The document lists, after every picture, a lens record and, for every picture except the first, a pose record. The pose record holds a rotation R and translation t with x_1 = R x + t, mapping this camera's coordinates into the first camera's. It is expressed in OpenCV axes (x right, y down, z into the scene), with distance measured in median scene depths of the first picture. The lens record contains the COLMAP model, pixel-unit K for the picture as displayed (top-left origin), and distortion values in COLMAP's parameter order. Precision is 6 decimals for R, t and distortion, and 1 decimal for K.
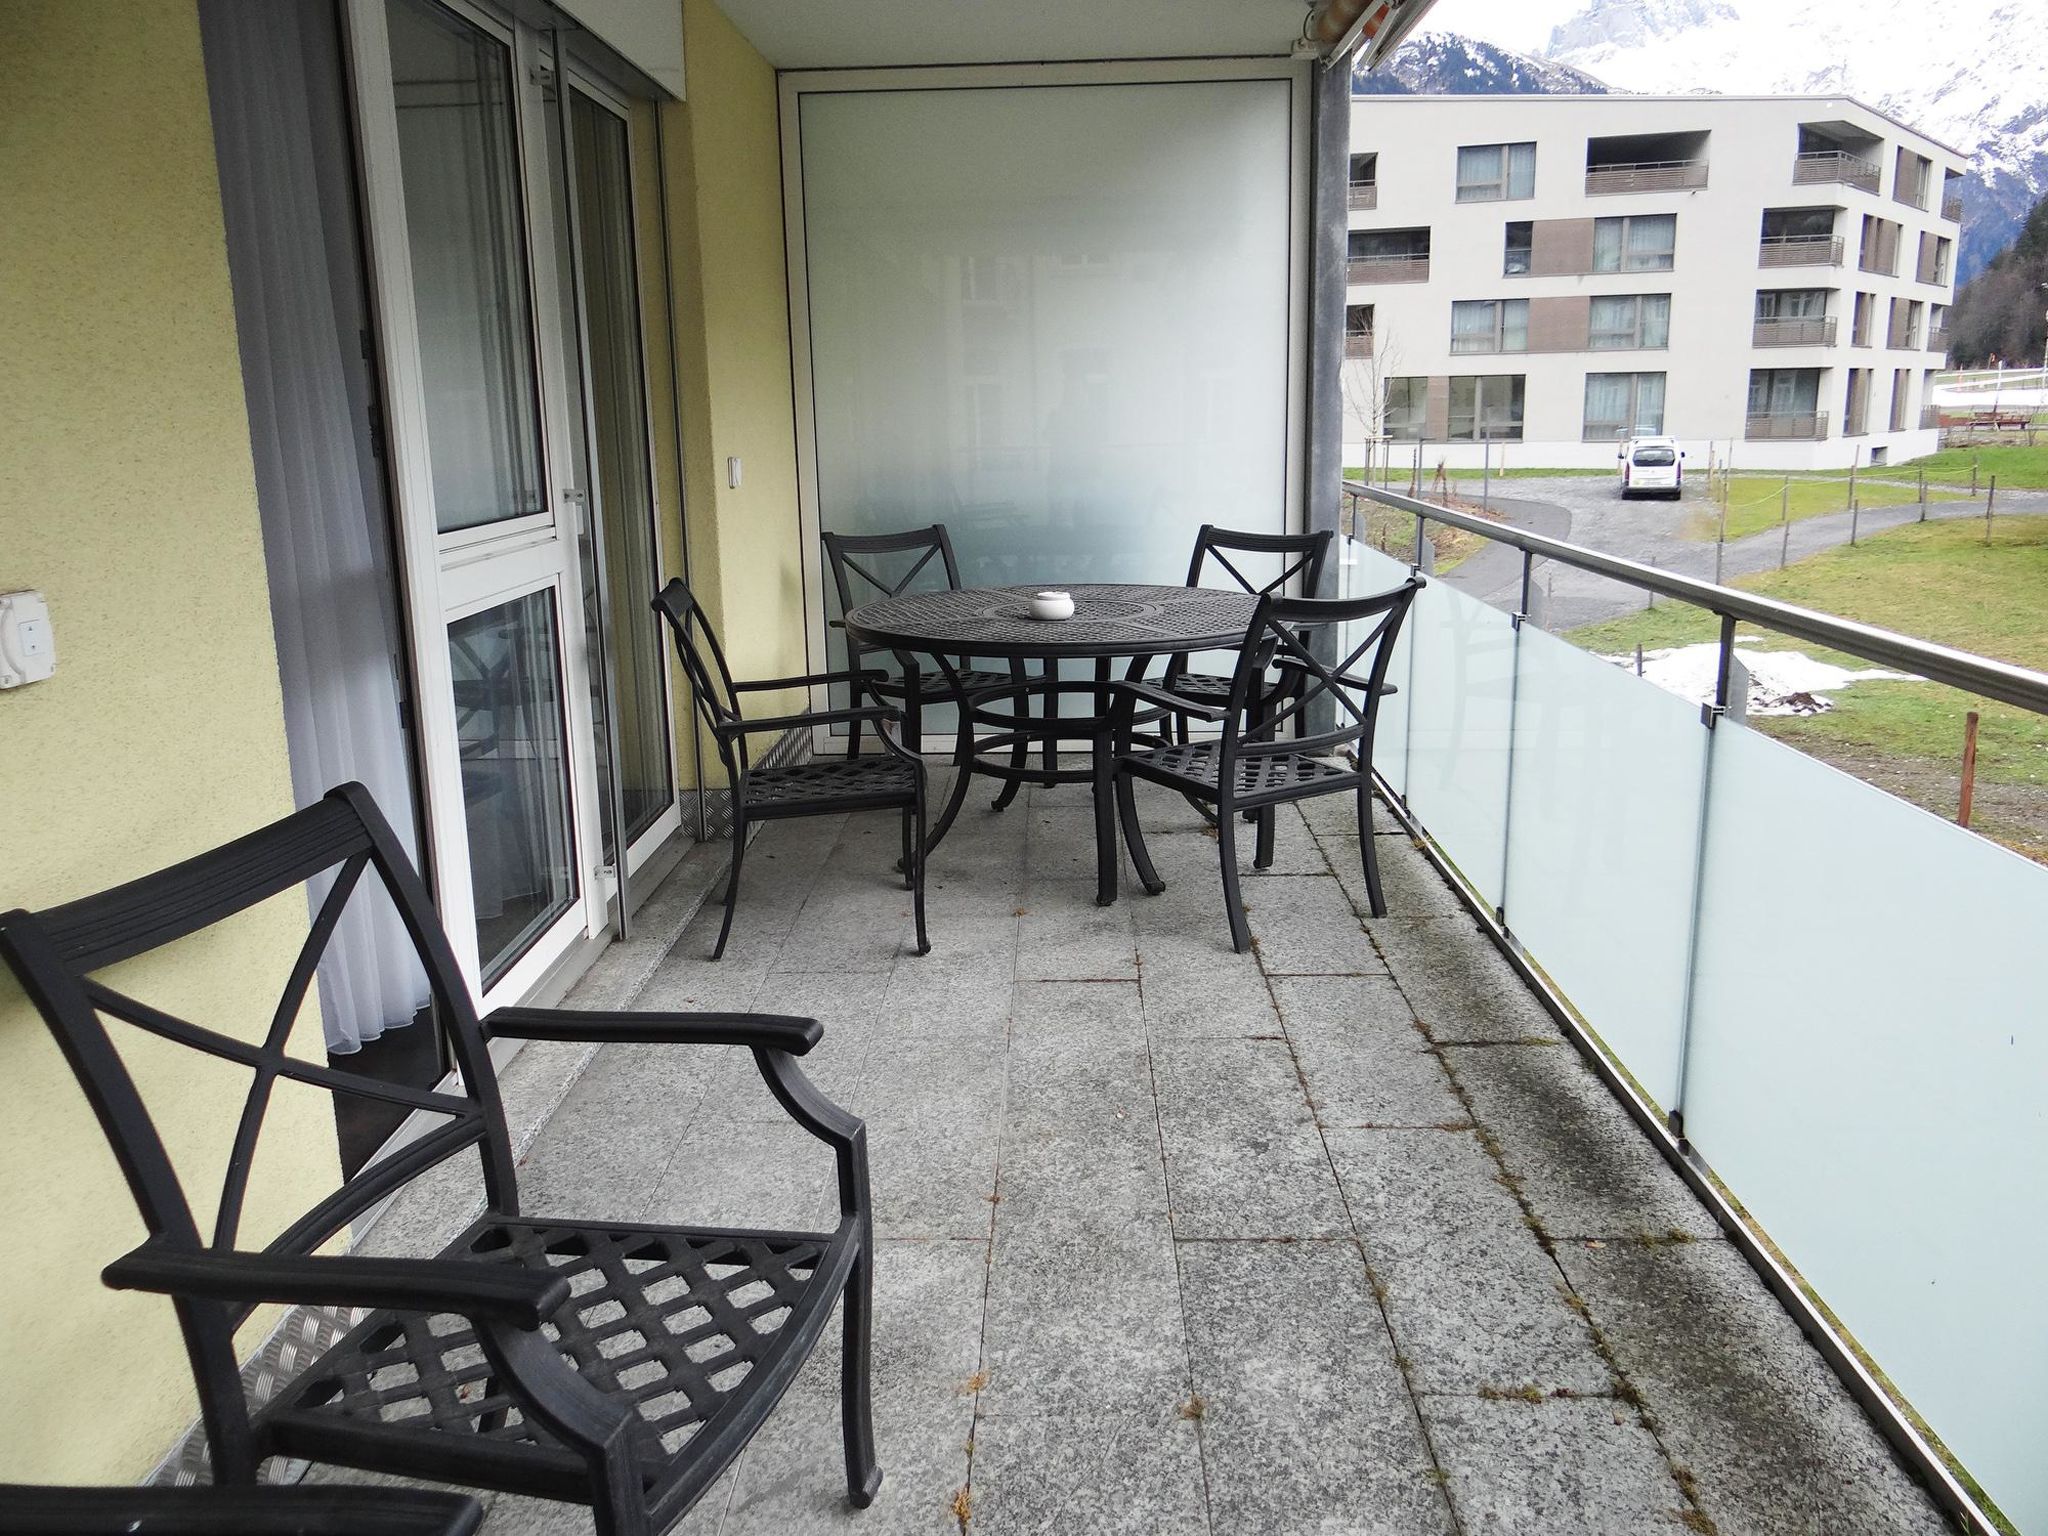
lens RADIAL K [[1612.6, 0, 1024.0], [0, 1612.6, 768.0], [0, 0, 1]] dist [0.003474, -0.022585]
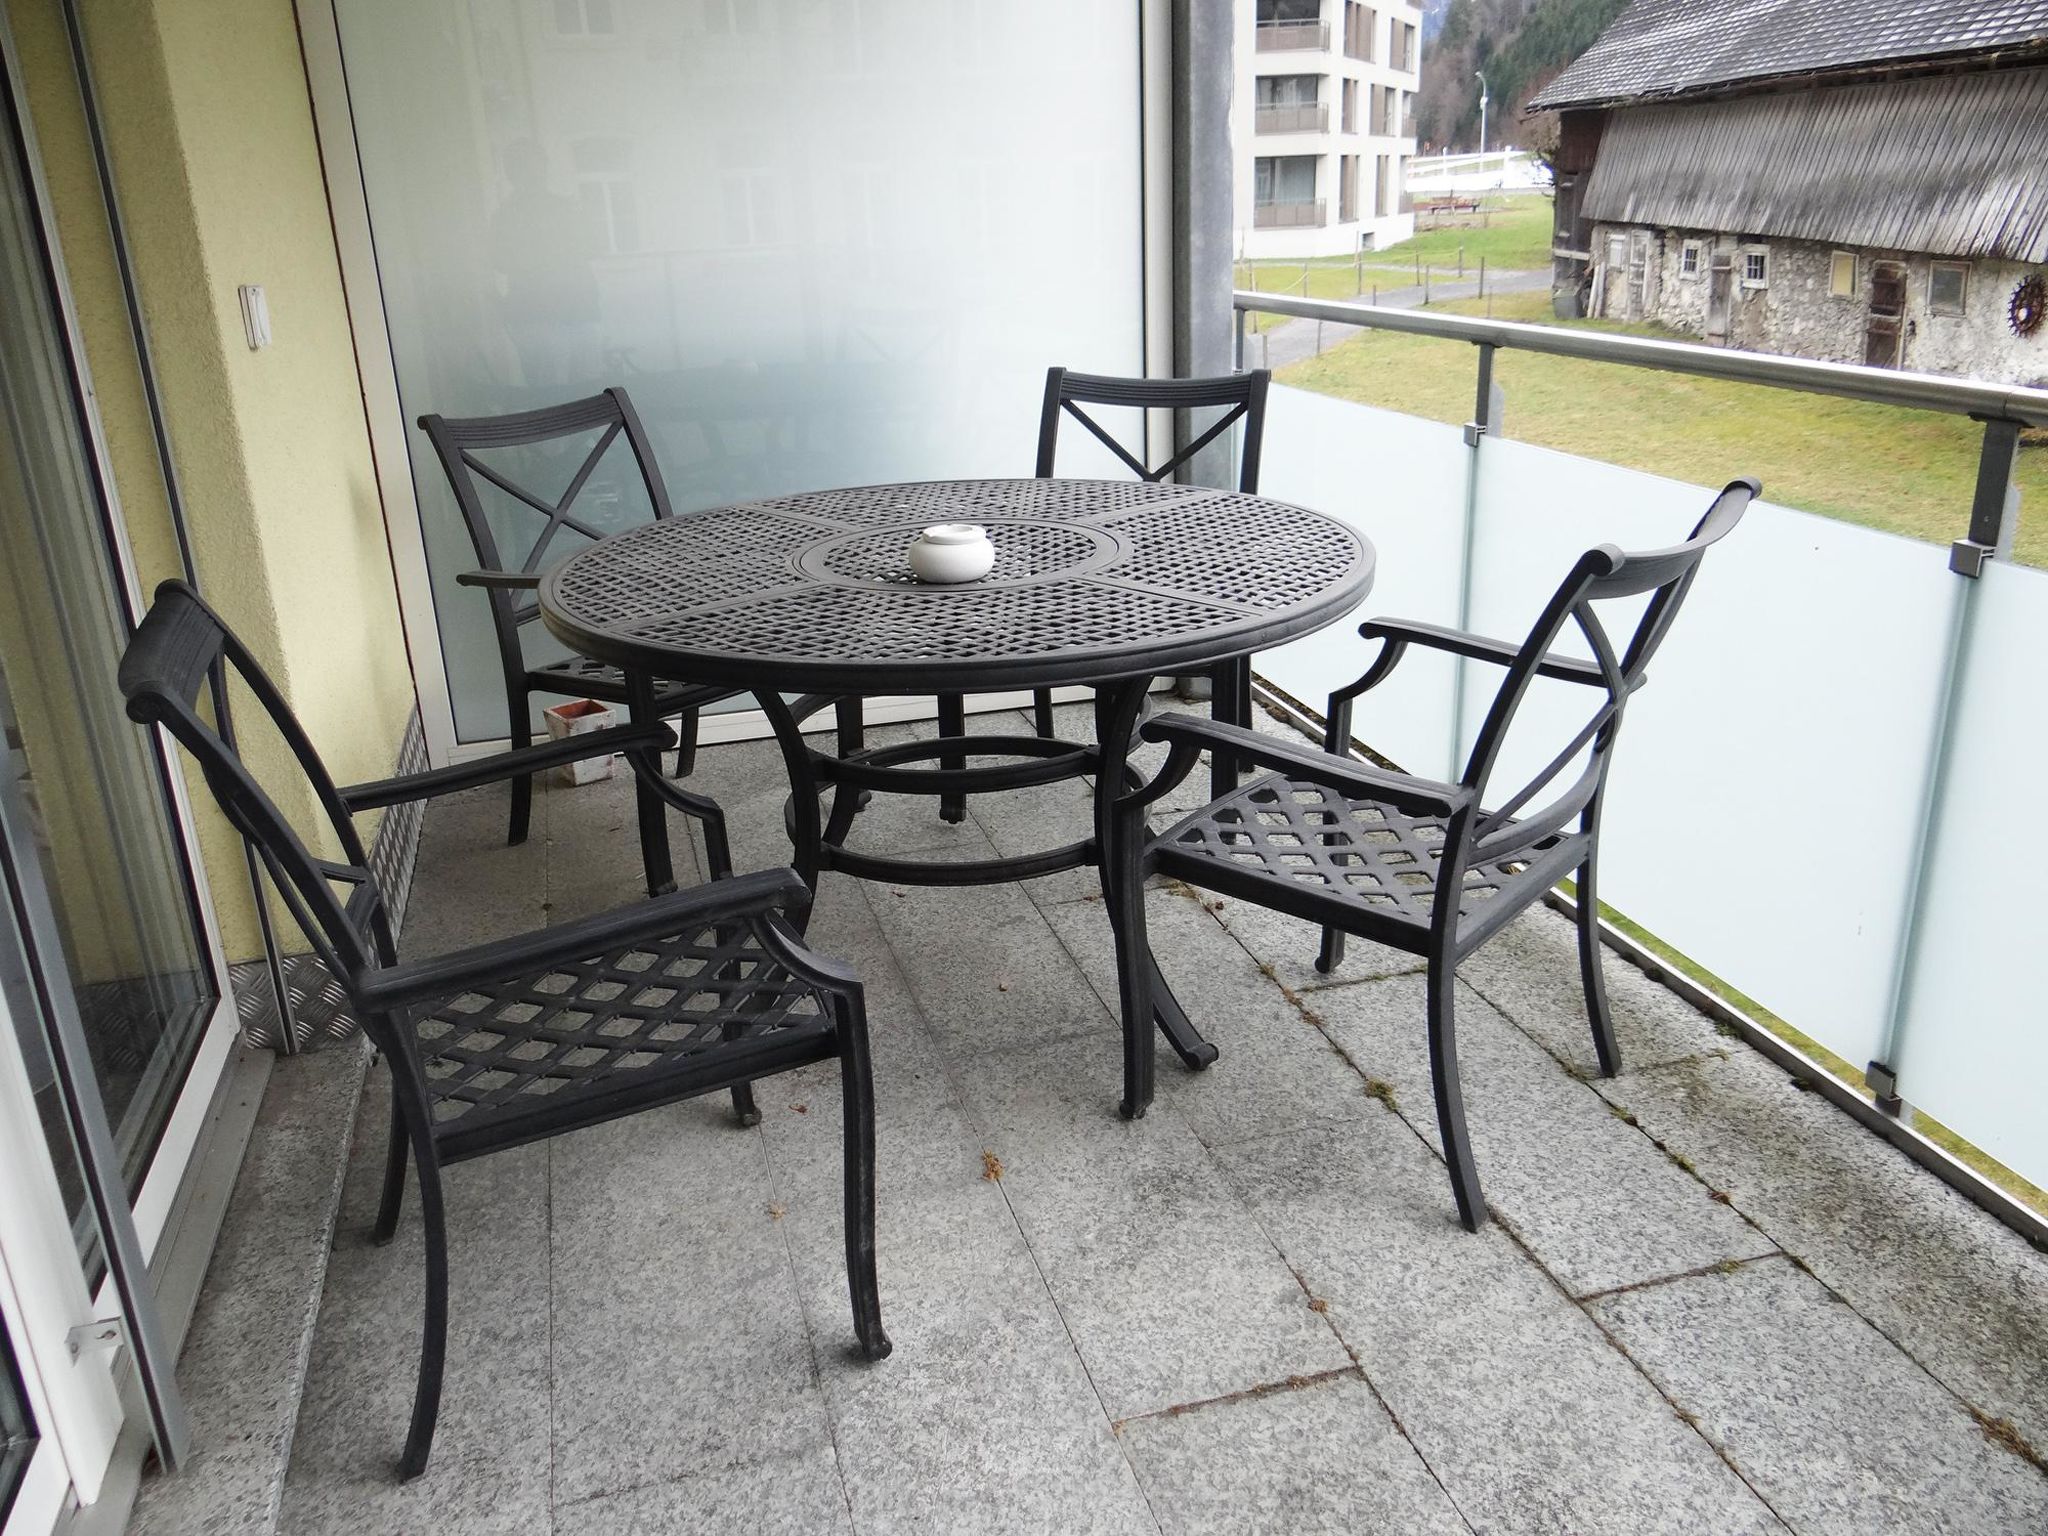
lens RADIAL K [[1612.6, 0, 1024.0], [0, 1612.6, 768.0], [0, 0, 1]] dist [0.003474, -0.022585]
pose [[0.955769, -0.115551, 0.270470, -0.085867], [0.083938, 0.988511, 0.125699, -0.073717], [-0.281888, -0.097437, 0.954487, 0.372489]]
